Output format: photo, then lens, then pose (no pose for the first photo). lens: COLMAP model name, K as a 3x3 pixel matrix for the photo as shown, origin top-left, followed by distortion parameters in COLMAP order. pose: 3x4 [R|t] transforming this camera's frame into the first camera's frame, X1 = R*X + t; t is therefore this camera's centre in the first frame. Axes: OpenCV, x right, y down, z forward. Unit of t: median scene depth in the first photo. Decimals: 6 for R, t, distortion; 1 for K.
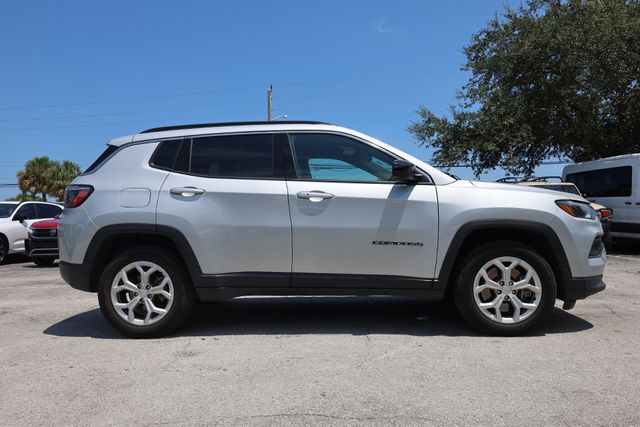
lens RADIAL K [[489.6, 0, 323.3], [0, 489.6, 216.8], [0, 0, 1]] dist [-0.000608, 0.000115]
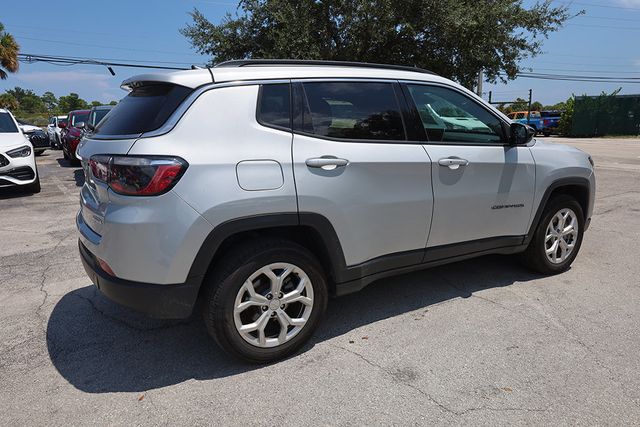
lens RADIAL K [[444.8, 0, 320.3], [0, 444.8, 215.3], [0, 0, 1]] dist [-0.000542, 0.004043]
pose [[0.824125, -0.110791, 0.555467, -0.669073], [-0.014261, 0.976313, 0.215891, -0.119001], [-0.566228, -0.185842, 0.803024, 0.455309]]
